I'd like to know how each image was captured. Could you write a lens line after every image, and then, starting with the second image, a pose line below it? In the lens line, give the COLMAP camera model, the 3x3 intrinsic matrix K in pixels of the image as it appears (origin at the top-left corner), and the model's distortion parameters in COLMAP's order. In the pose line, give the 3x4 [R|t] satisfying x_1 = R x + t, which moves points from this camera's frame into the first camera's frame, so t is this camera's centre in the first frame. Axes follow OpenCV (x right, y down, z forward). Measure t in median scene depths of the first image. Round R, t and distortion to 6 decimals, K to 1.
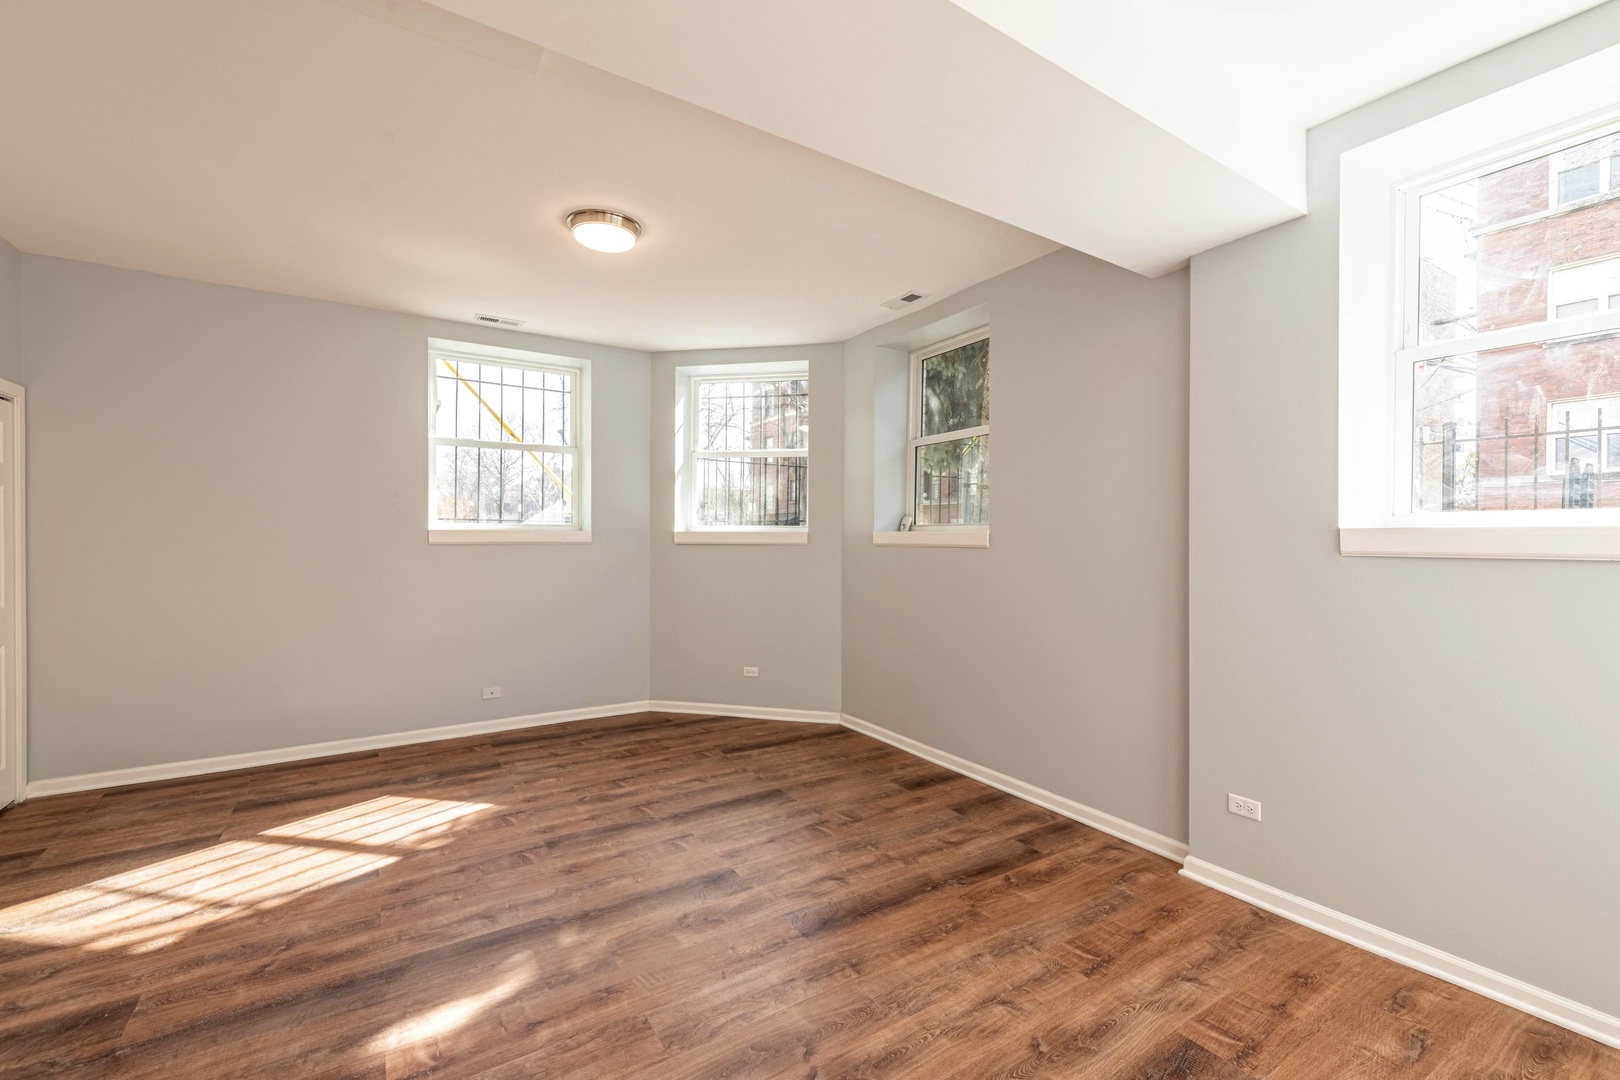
lens RADIAL K [[652.3, 0, 822.3], [0, 652.3, 541.6], [0, 0, 1]] dist [0.014988, -0.004803]
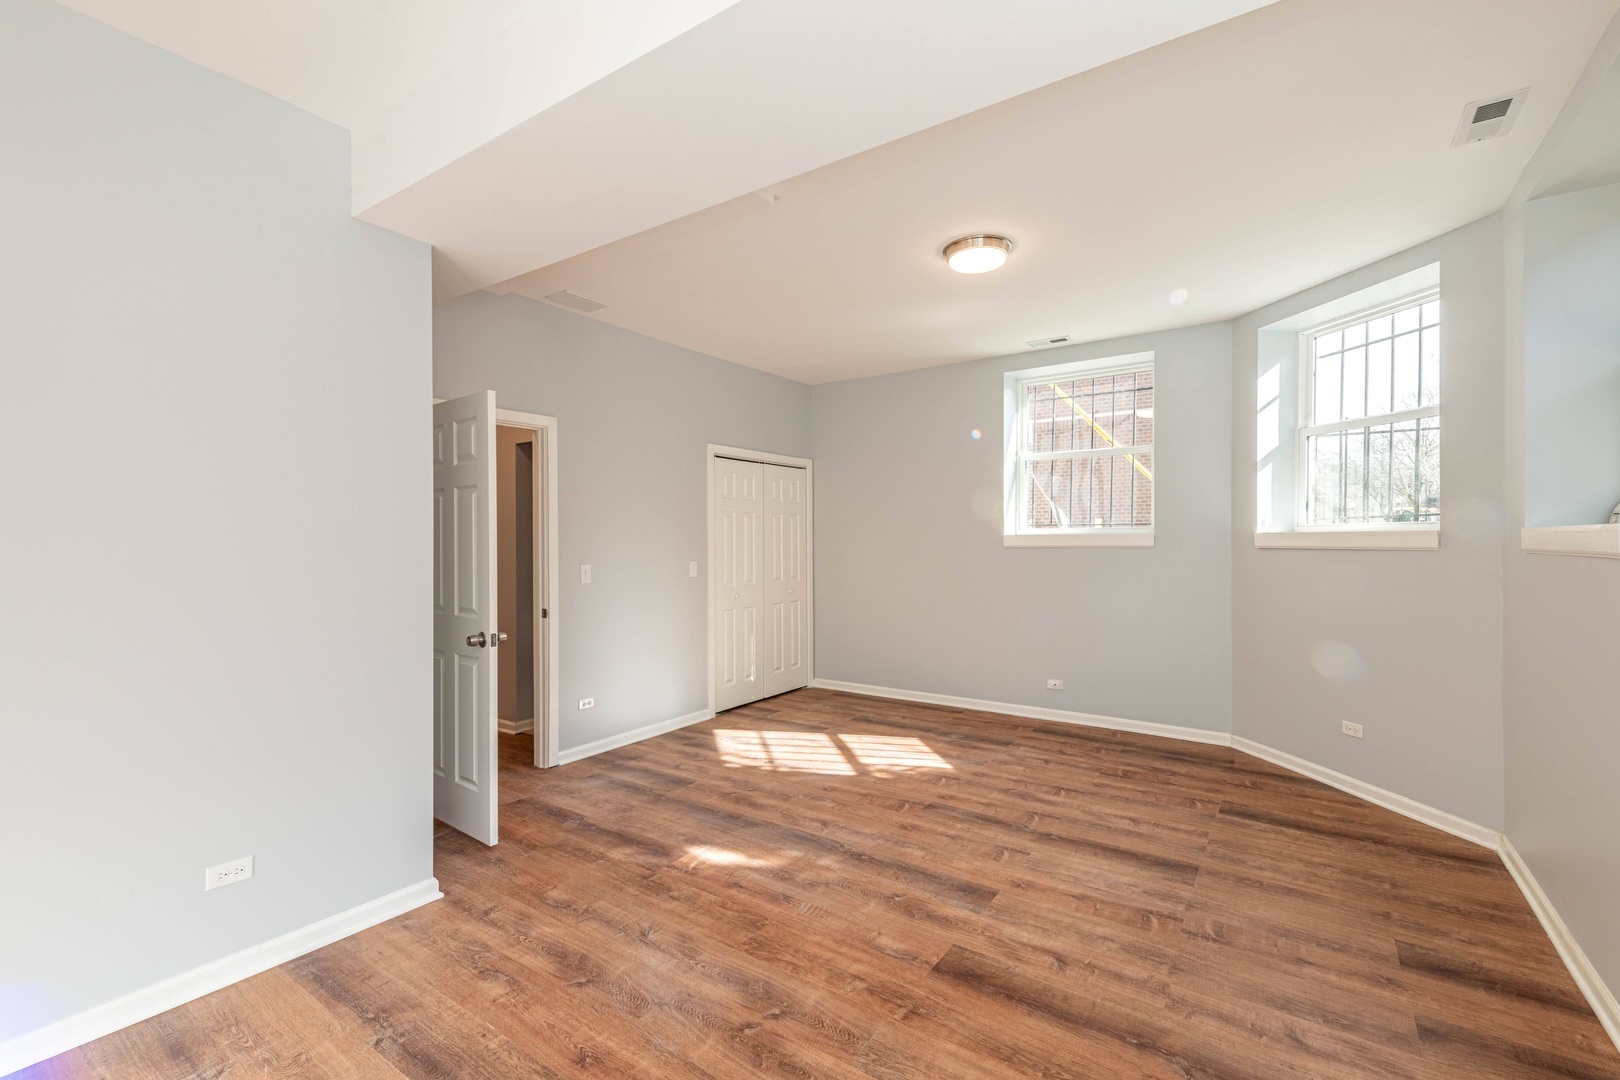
lens RADIAL K [[652.3, 0, 822.3], [0, 652.3, 541.6], [0, 0, 1]] dist [0.014988, -0.004803]
pose [[0.432151, -0.003433, -0.901795, 0.430725], [-0.000809, 0.999991, -0.004194, -0.000703], [0.901801, 0.002542, 0.432145, 0.259434]]
